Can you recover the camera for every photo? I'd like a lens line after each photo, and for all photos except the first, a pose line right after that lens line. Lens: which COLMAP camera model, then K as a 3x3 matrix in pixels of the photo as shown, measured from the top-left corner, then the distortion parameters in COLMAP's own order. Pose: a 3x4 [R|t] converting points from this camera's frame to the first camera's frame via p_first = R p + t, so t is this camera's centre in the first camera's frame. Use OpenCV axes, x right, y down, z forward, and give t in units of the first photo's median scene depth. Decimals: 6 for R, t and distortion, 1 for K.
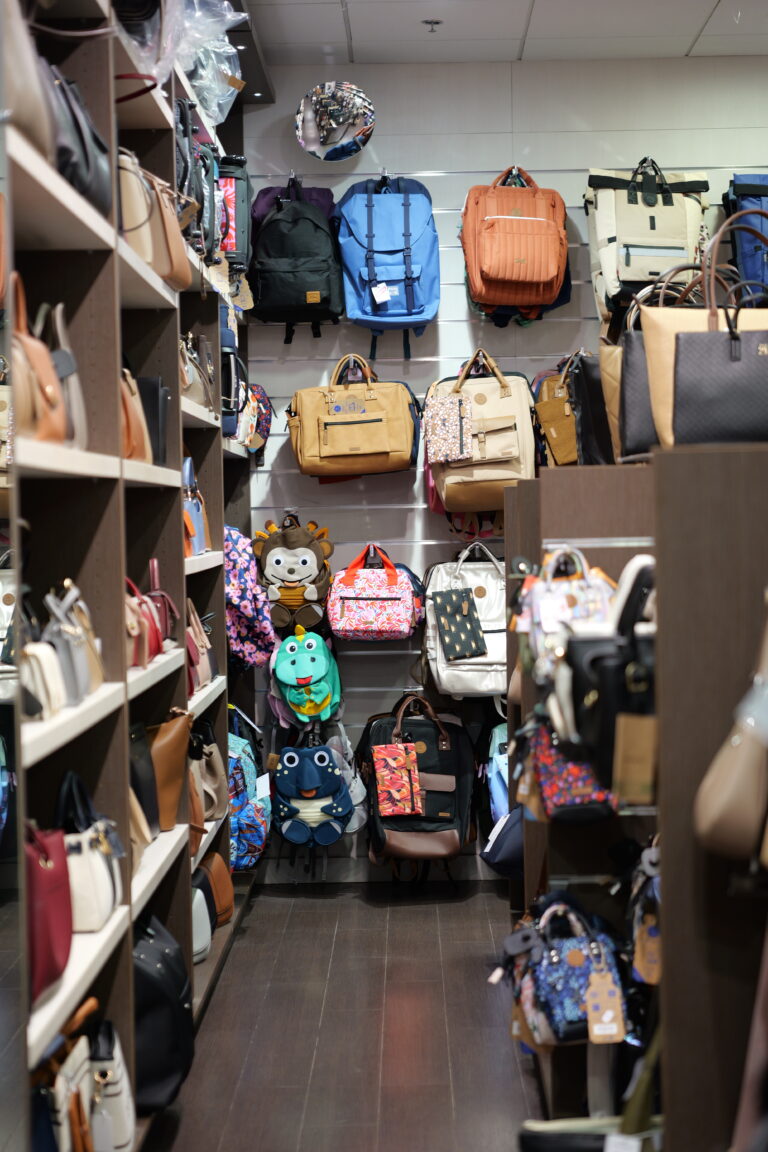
lens RADIAL K [[2320.5, 0, 384.0], [0, 2320.5, 576.0], [0, 0, 1]] dist [0.050334, 0.773057]
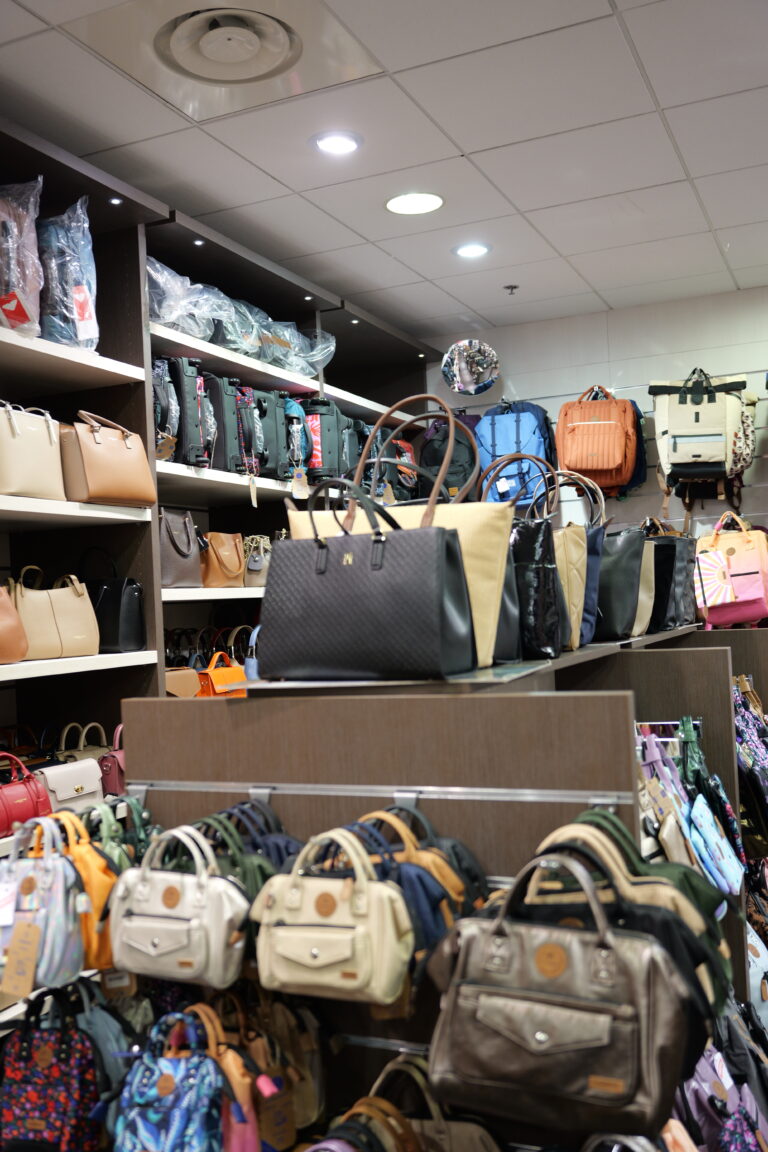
lens RADIAL K [[1101.4, 0, 384.0], [0, 1101.4, 576.0], [0, 0, 1]] dist [-0.005513, -0.008429]
pose [[0.919305, -0.038957, -0.391612, 0.190354], [0.025248, 0.998877, -0.040097, -0.043199], [0.392734, 0.026974, 0.919256, 0.369808]]
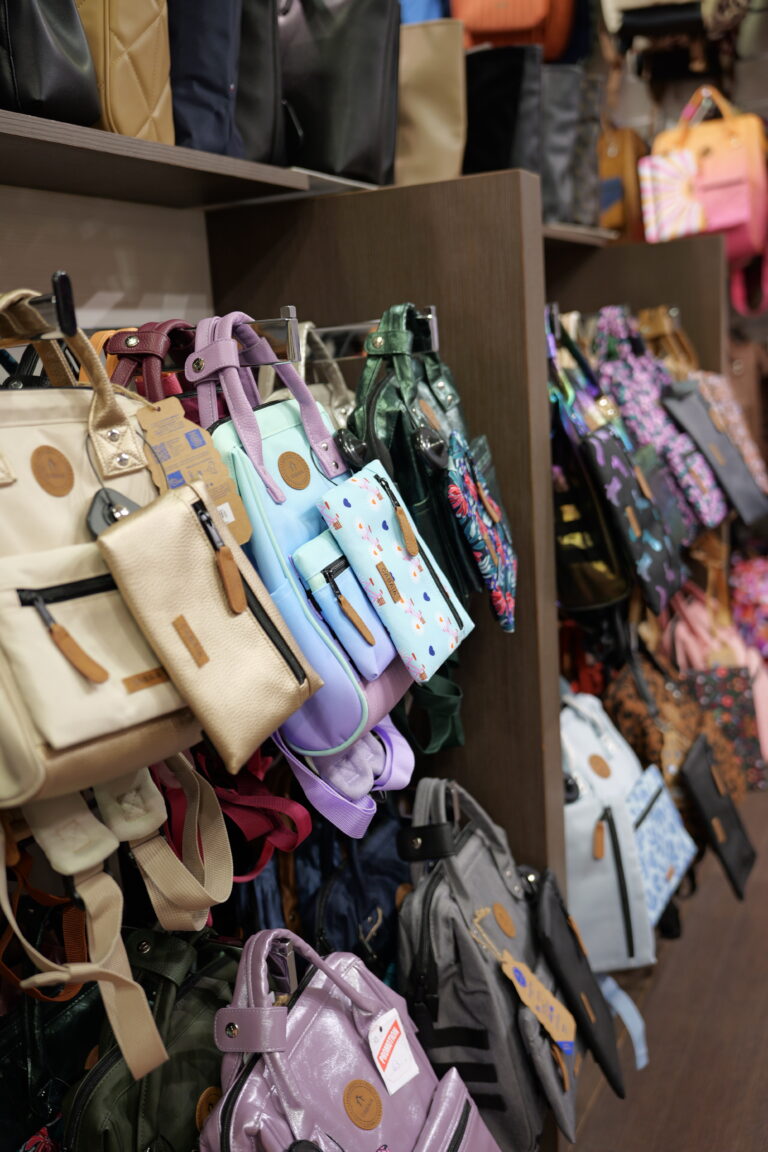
lens RADIAL K [[1219.9, 0, 384.0], [0, 1219.9, 576.0], [0, 0, 1]] dist [0.003914, -0.019147]
pose [[0.908512, 0.038411, -0.416089, 0.209498], [0.036456, 0.984683, 0.170500, -0.008966], [0.416265, -0.170071, 0.893196, 0.528538]]
